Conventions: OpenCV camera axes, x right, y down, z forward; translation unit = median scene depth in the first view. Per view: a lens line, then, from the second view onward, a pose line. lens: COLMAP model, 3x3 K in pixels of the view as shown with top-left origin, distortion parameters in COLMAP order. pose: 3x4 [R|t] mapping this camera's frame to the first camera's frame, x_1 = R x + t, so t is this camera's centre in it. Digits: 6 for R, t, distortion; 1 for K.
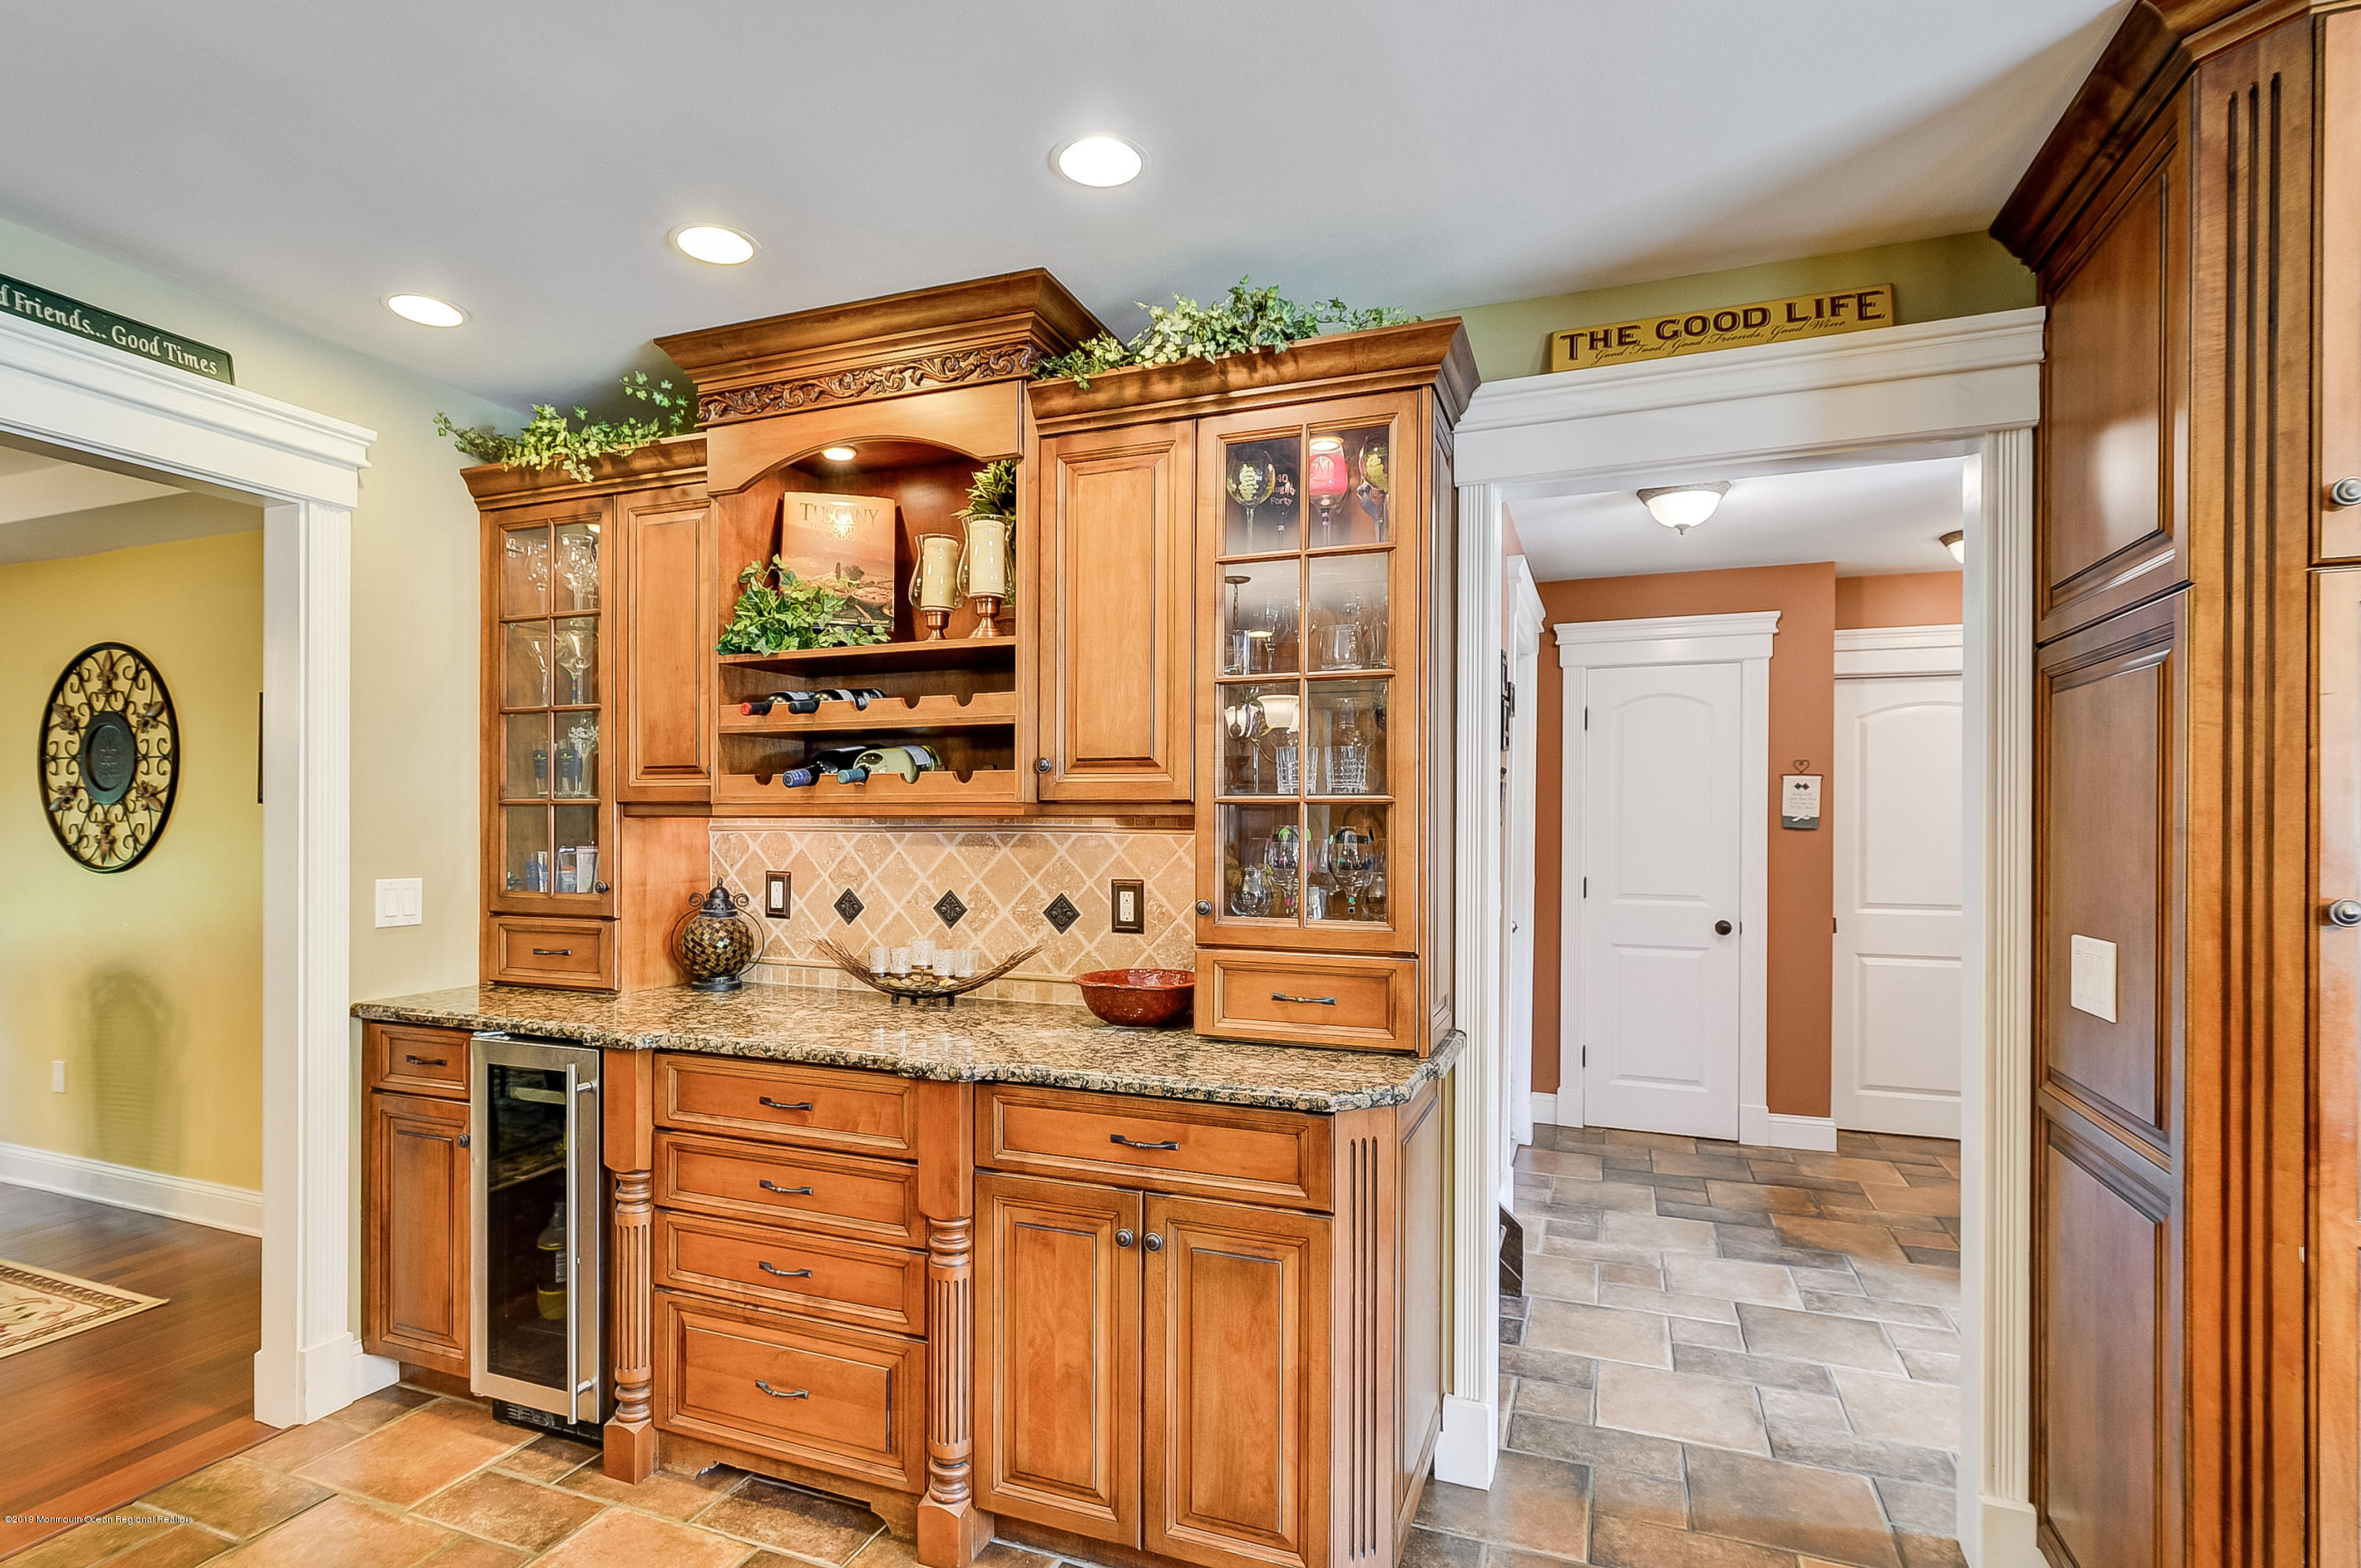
lens RADIAL K [[1139.4, 0, 1149.8], [0, 1139.4, 820.6], [0, 0, 1]] dist [0.002068, -0.004184]
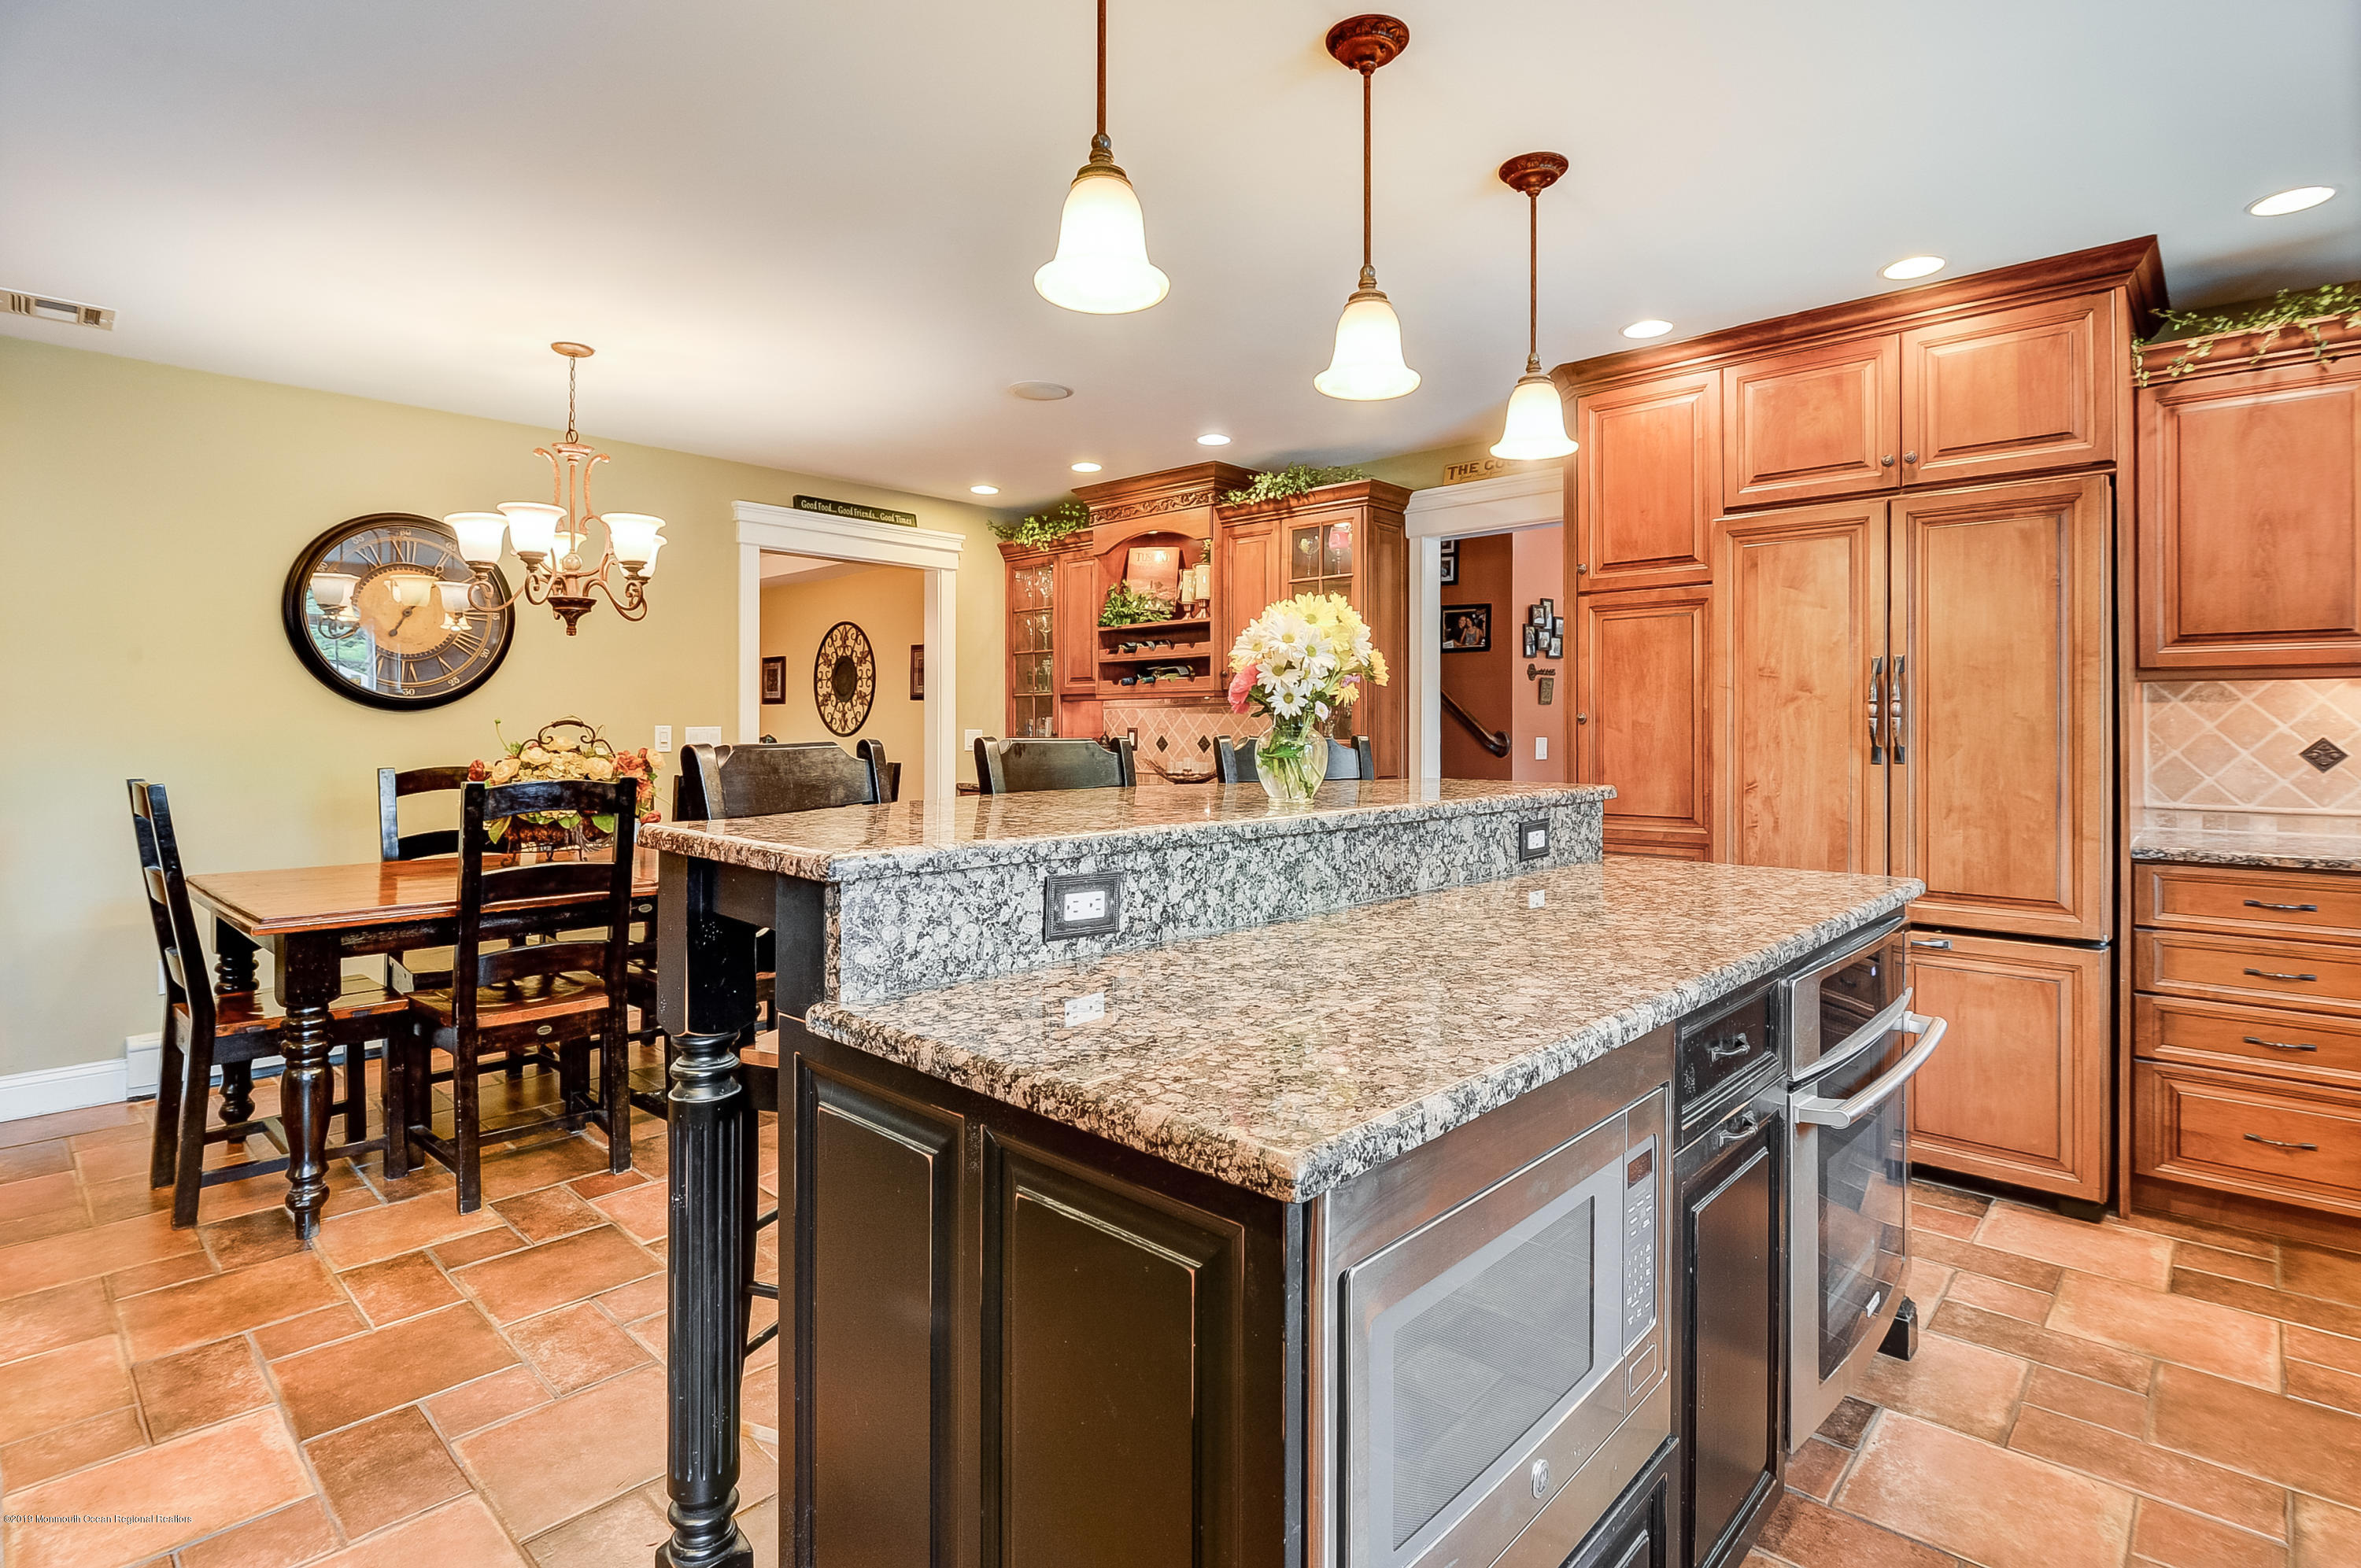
lens RADIAL K [[1139.4, 0, 1231.7], [0, 1139.4, 707.6], [0, 0, 1]] dist [0.002068, -0.004184]
pose [[0.941813, -0.010272, -0.335980, 0.602273], [0.004149, 0.999812, -0.018938, 0.053766], [0.336111, 0.016442, 0.941679, -0.987881]]
